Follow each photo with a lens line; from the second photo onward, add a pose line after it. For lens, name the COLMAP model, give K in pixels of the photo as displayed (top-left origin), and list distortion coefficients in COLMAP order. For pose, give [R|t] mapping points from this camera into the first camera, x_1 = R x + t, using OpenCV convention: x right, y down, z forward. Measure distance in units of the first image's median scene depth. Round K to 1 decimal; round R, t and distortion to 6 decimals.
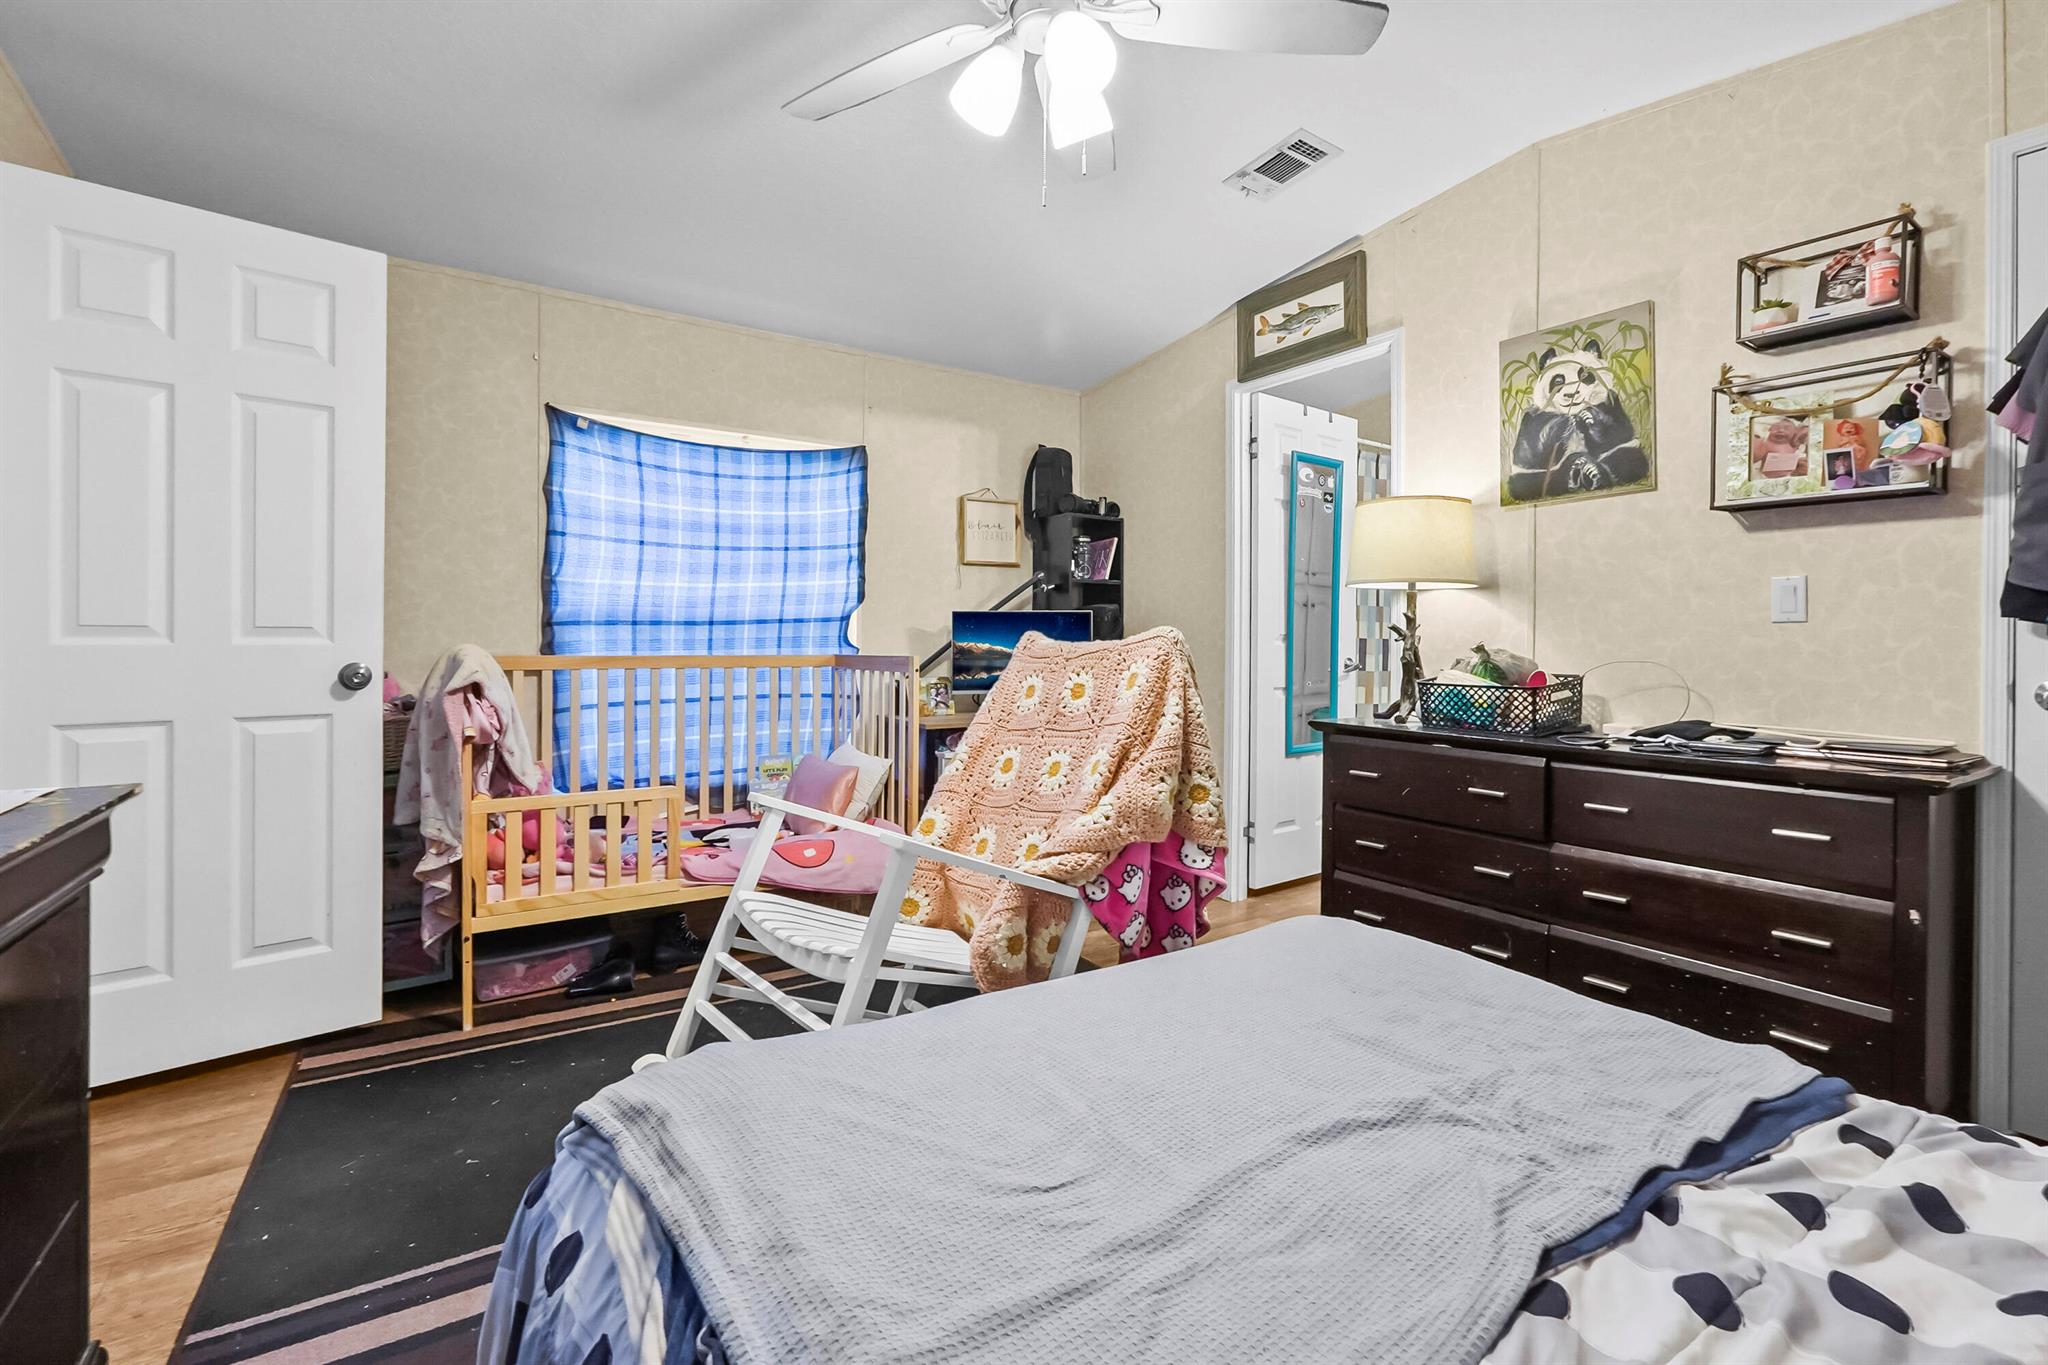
lens RADIAL K [[914.4, 0, 1031.1], [0, 914.4, 633.6], [0, 0, 1]] dist [-0.016258, 0.005153]
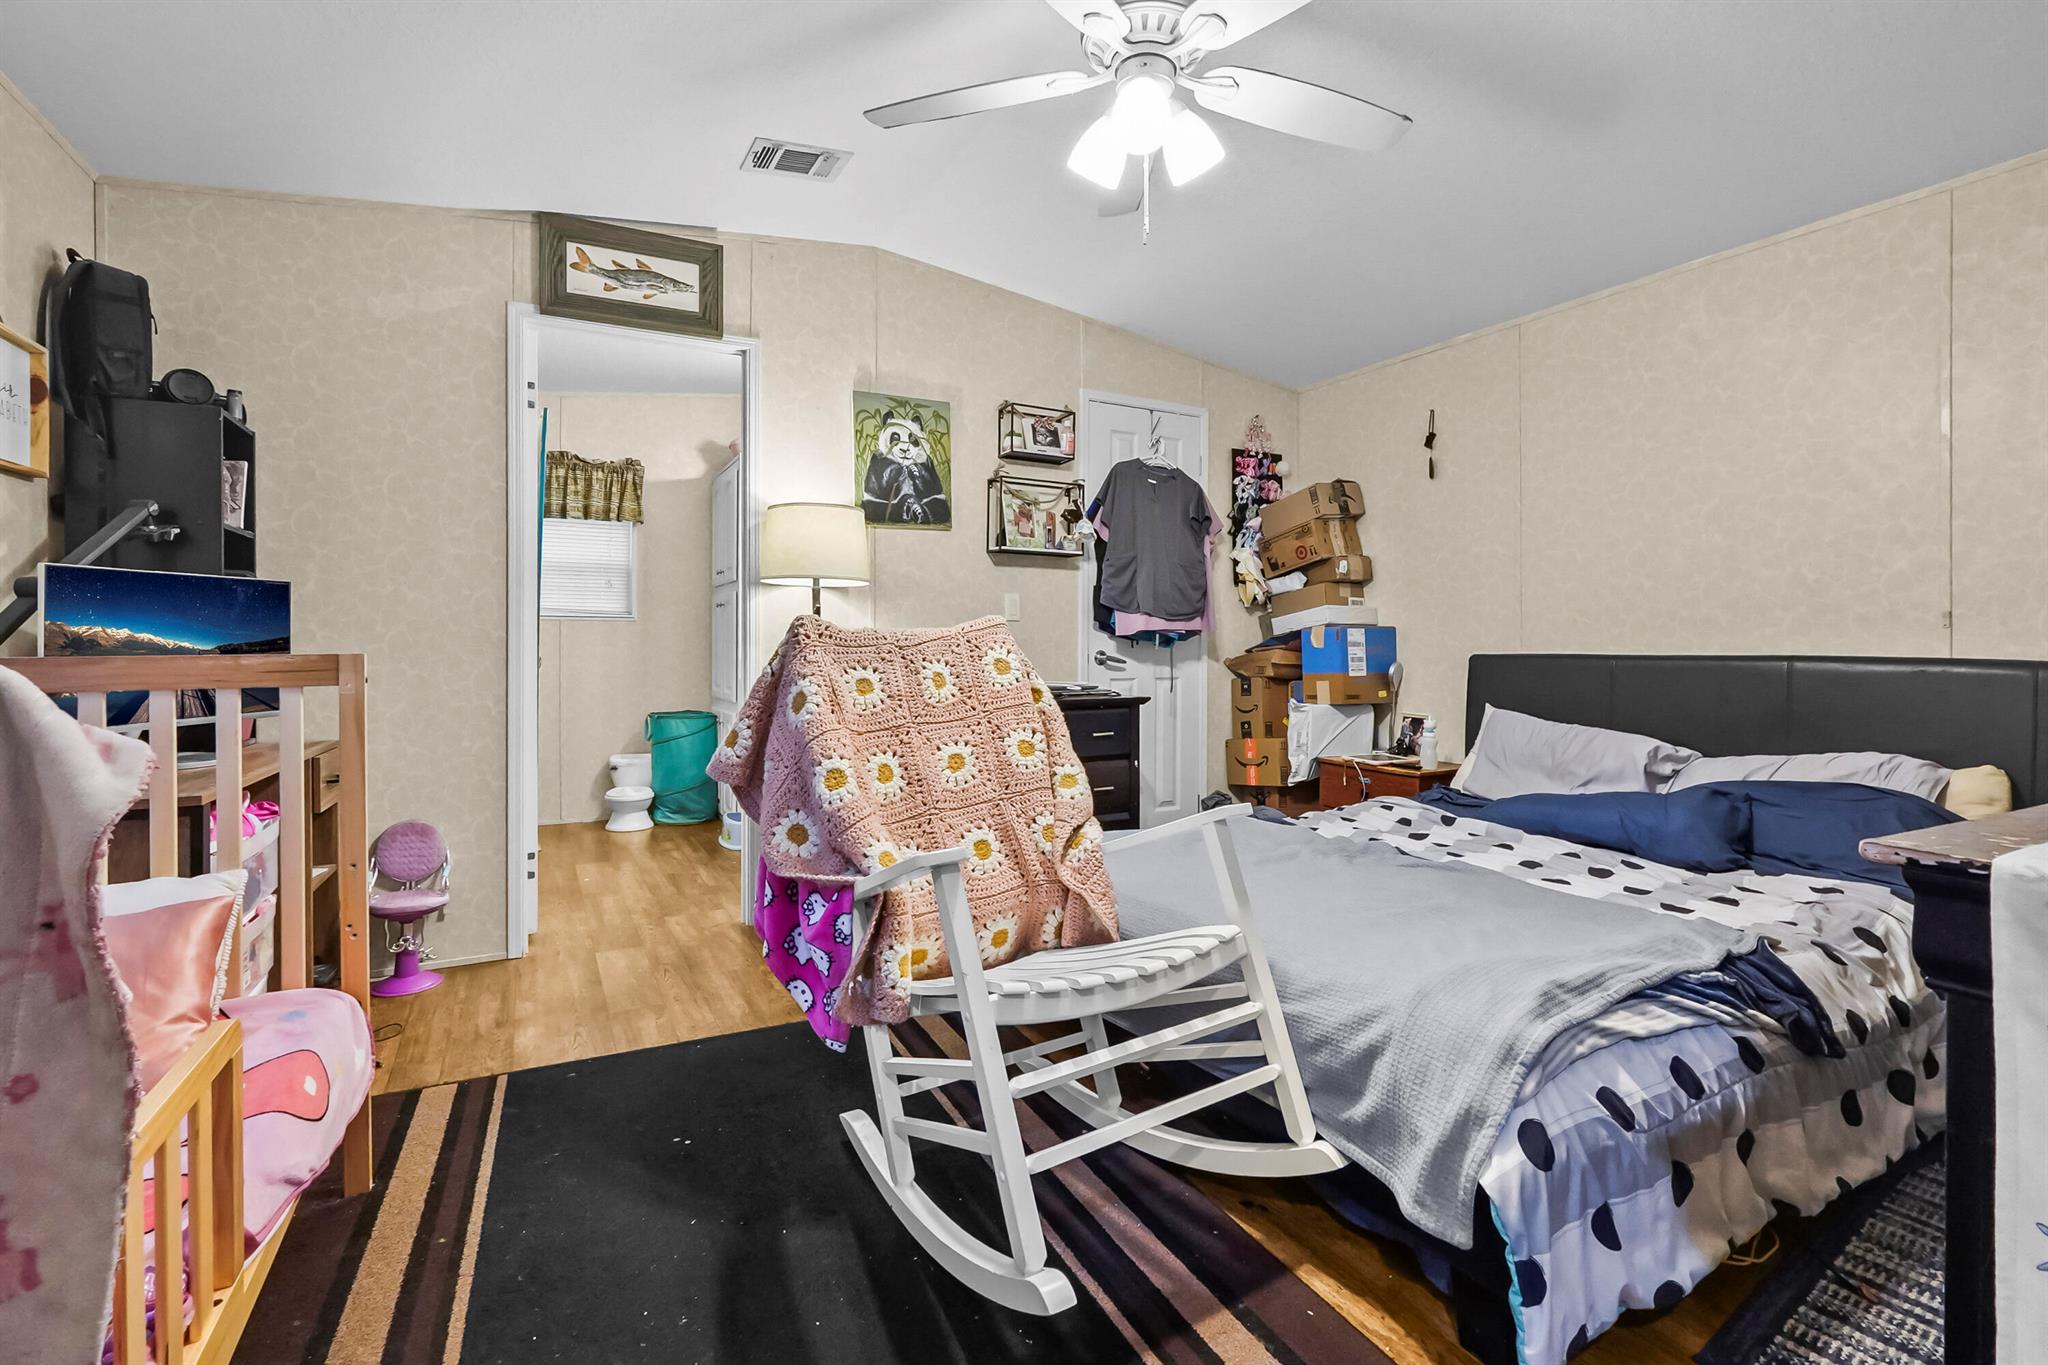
lens RADIAL K [[914.4, 0, 1002.4], [0, 914.4, 651.5], [0, 0, 1]] dist [-0.016258, 0.005153]
pose [[0.113816, -0.010788, 0.993443, -0.563972], [-0.007524, 0.999903, 0.011720, 0.016076], [-0.993473, -0.008809, 0.113723, 0.520409]]
